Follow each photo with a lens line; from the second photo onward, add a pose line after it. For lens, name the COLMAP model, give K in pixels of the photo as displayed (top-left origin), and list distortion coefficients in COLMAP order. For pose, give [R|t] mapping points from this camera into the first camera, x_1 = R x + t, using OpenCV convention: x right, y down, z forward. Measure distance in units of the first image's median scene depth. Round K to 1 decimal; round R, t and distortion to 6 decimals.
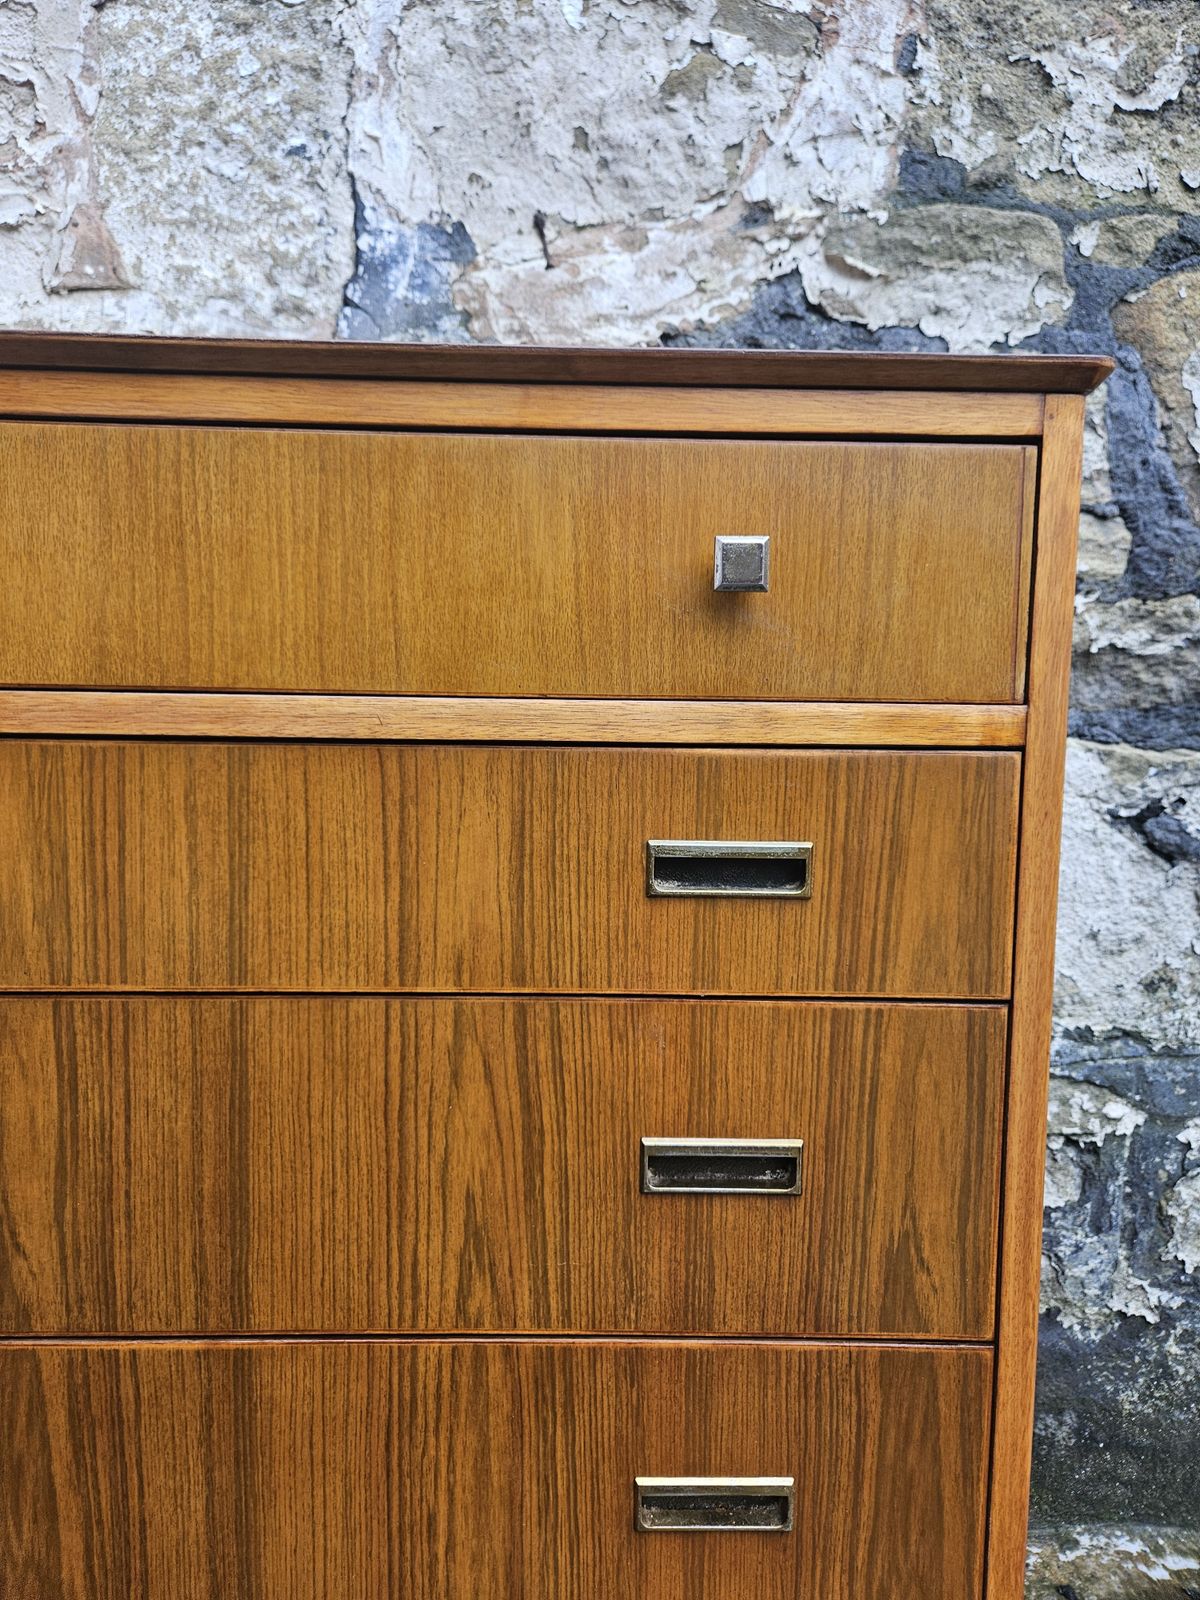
lens RADIAL K [[1088.0, 0, 579.8], [0, 1088.0, 789.2], [0, 0, 1]] dist [0.054525, -0.050448]
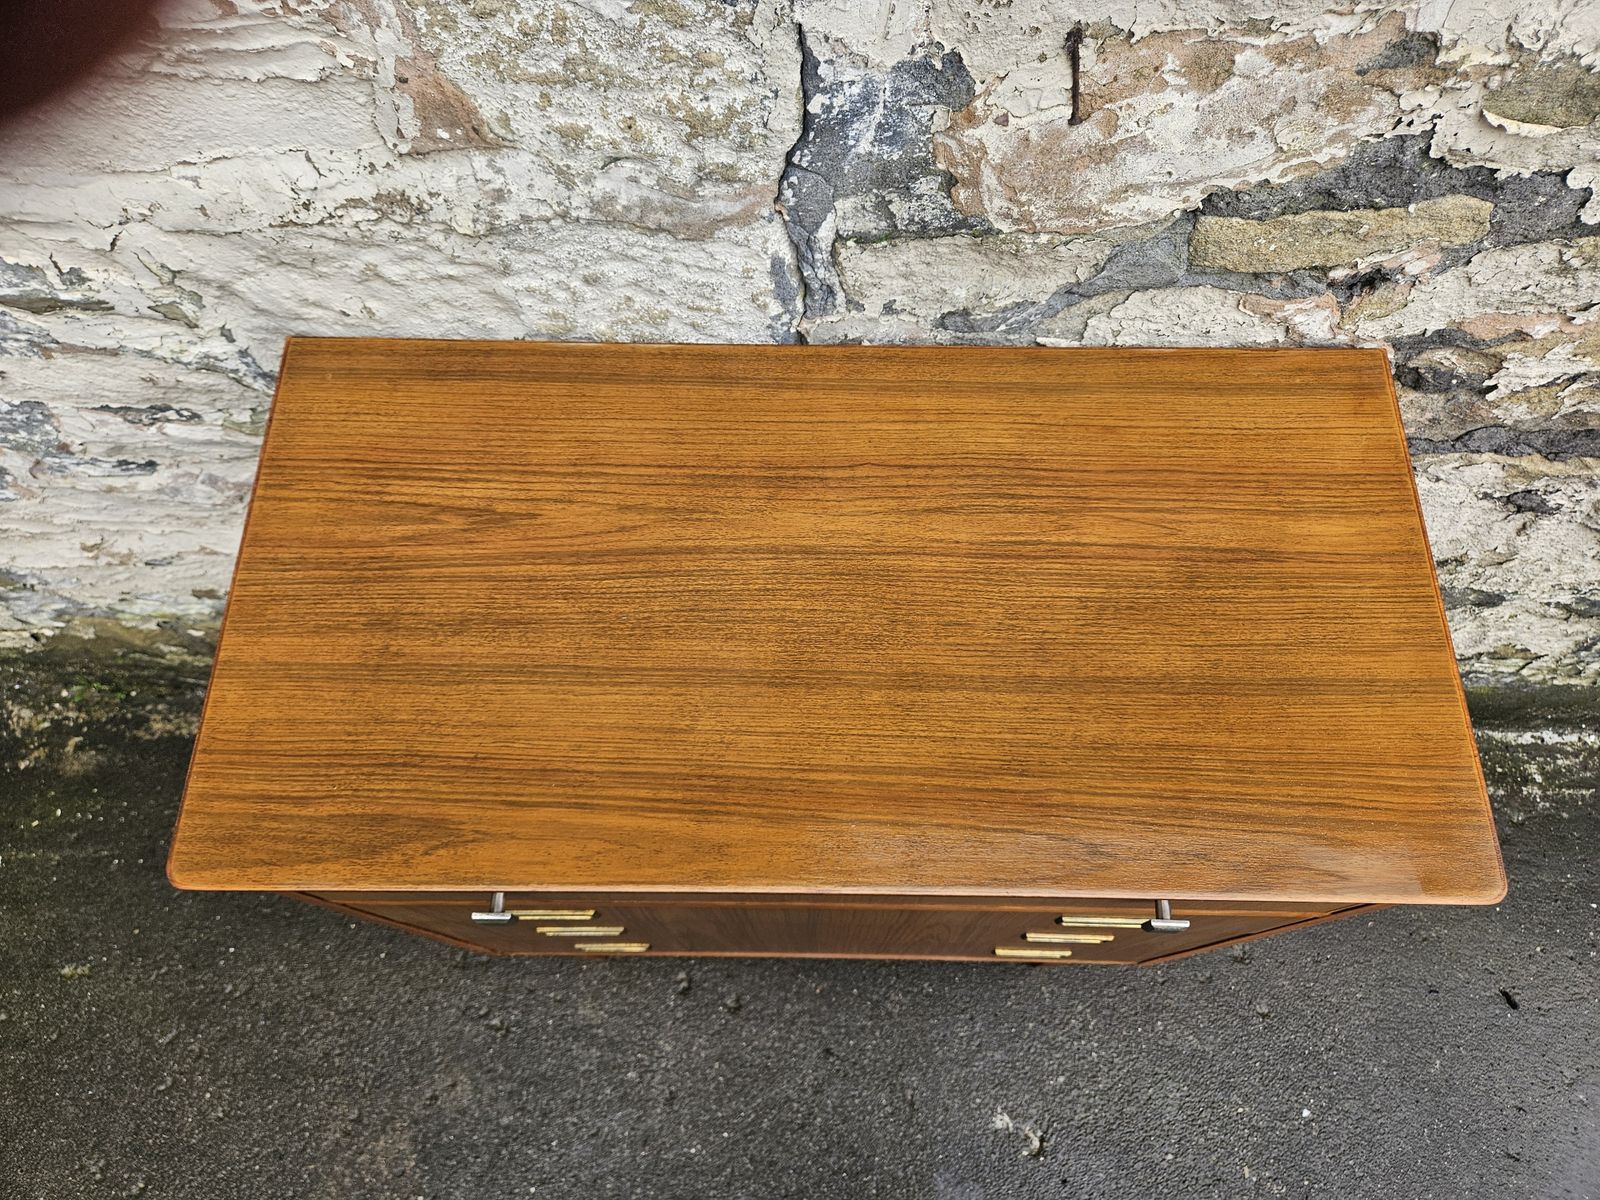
lens RADIAL K [[1088.0, 0, 807.5], [0, 1088.0, 616.1], [0, 0, 1]] dist [0.054525, -0.050448]
pose [[0.999094, 0.032607, -0.027360, -0.172188], [0.009823, 0.448811, 0.893573, -0.977414], [0.041416, -0.893032, 0.448084, 0.396366]]
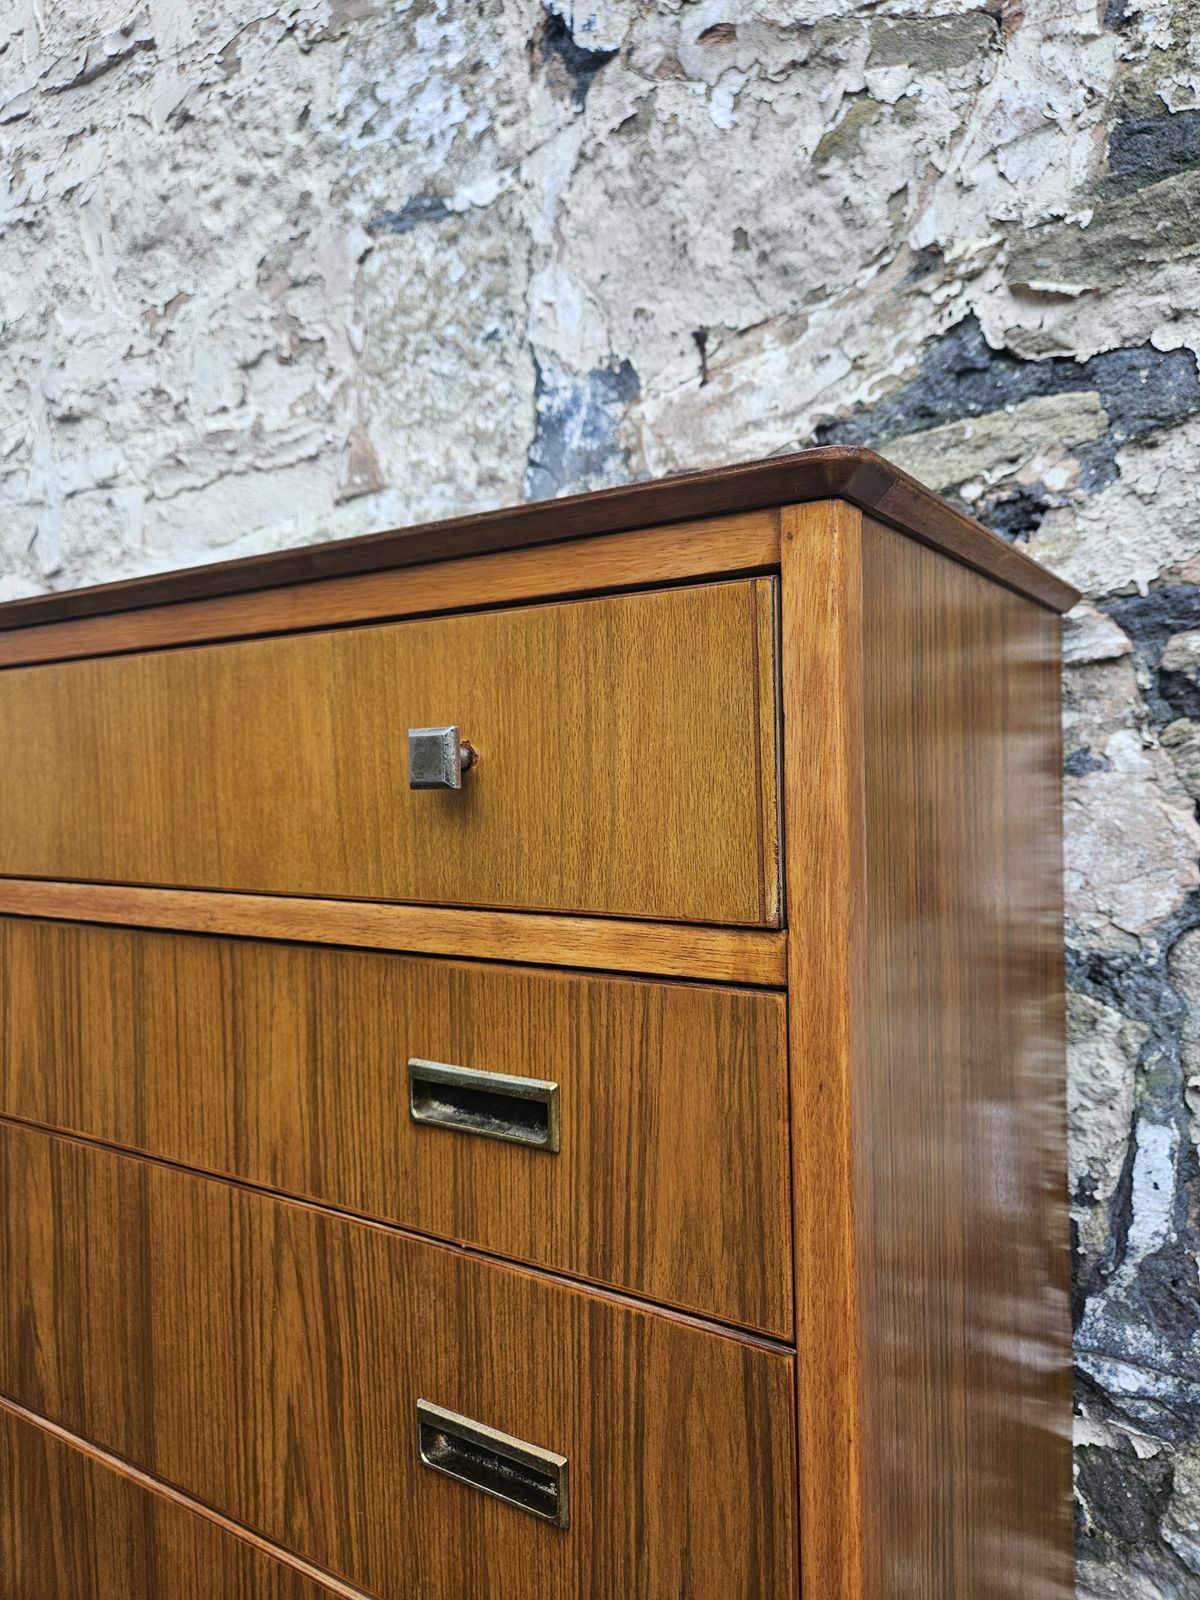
lens RADIAL K [[1088.0, 0, 605.0], [0, 1088.0, 789.4], [0, 0, 1]] dist [0.054525, -0.050448]
pose [[0.823942, -0.023572, -0.566183, 0.430401], [-0.010441, 0.998333, -0.056758, -0.075672], [0.566577, 0.052677, 0.822323, 0.202617]]
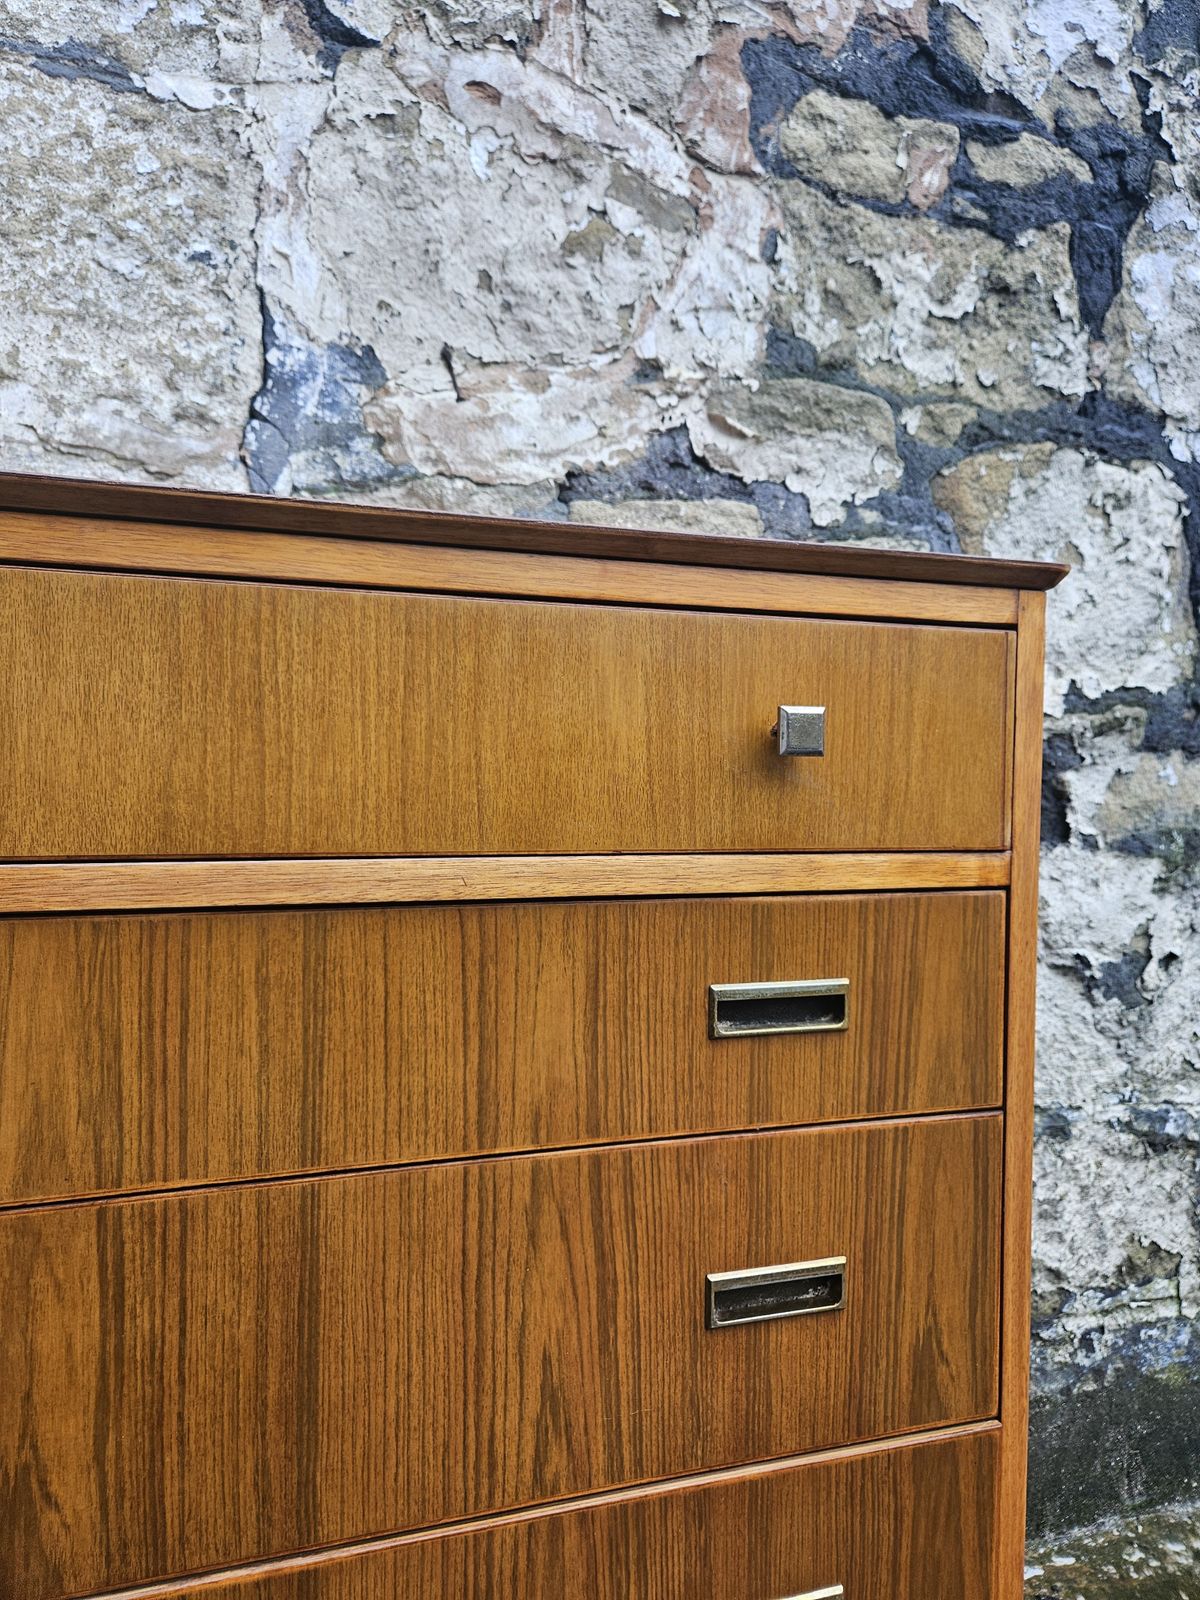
lens RADIAL K [[1088.0, 0, 594.8], [0, 1088.0, 795.3], [0, 0, 1]] dist [0.054525, -0.050448]
pose [[0.956072, -0.009827, 0.292969, -0.213208], [0.025689, 0.998401, -0.050345, -0.052301], [-0.292006, 0.055660, 0.954796, 0.007649]]
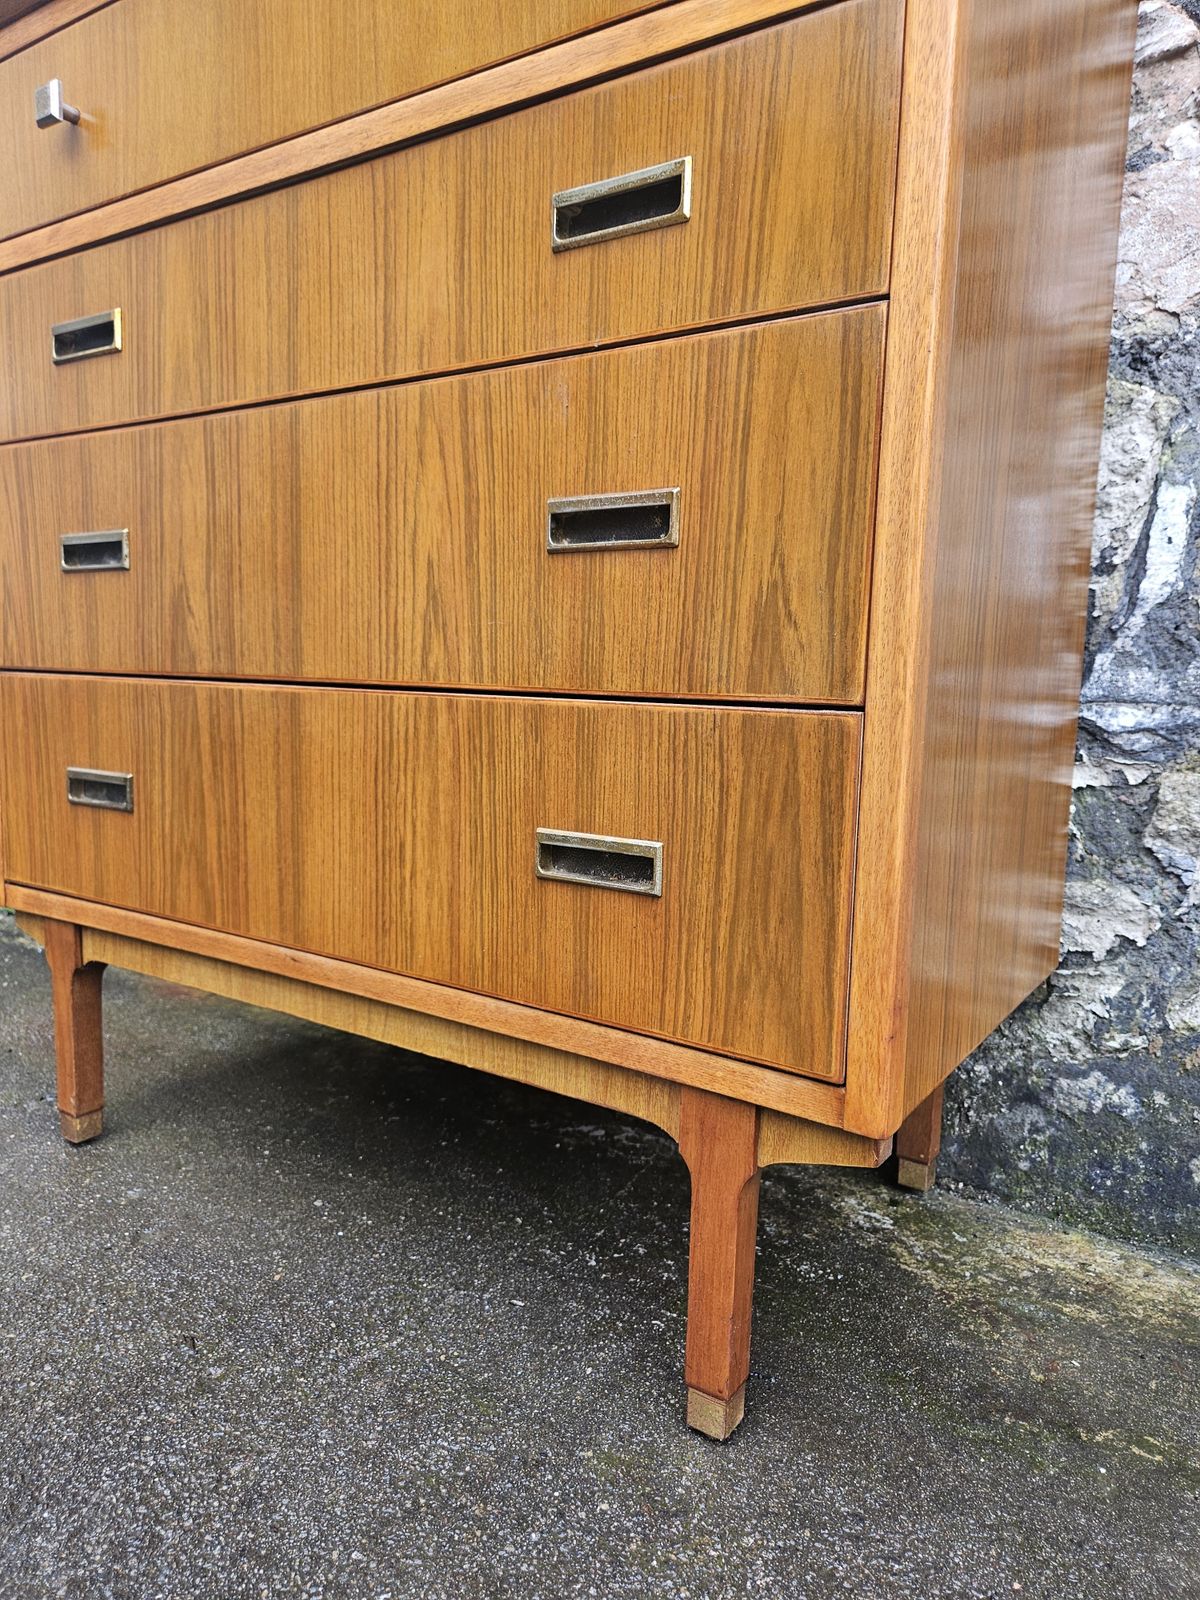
lens RADIAL K [[1088.0, 0, 607.5], [0, 1088.0, 809.3], [0, 0, 1]] dist [0.054525, -0.050448]
pose [[0.819697, 0.077580, -0.567519, 0.450897], [-0.062818, 0.996985, 0.045558, 0.351346], [0.569342, -0.001693, 0.822099, 0.098560]]
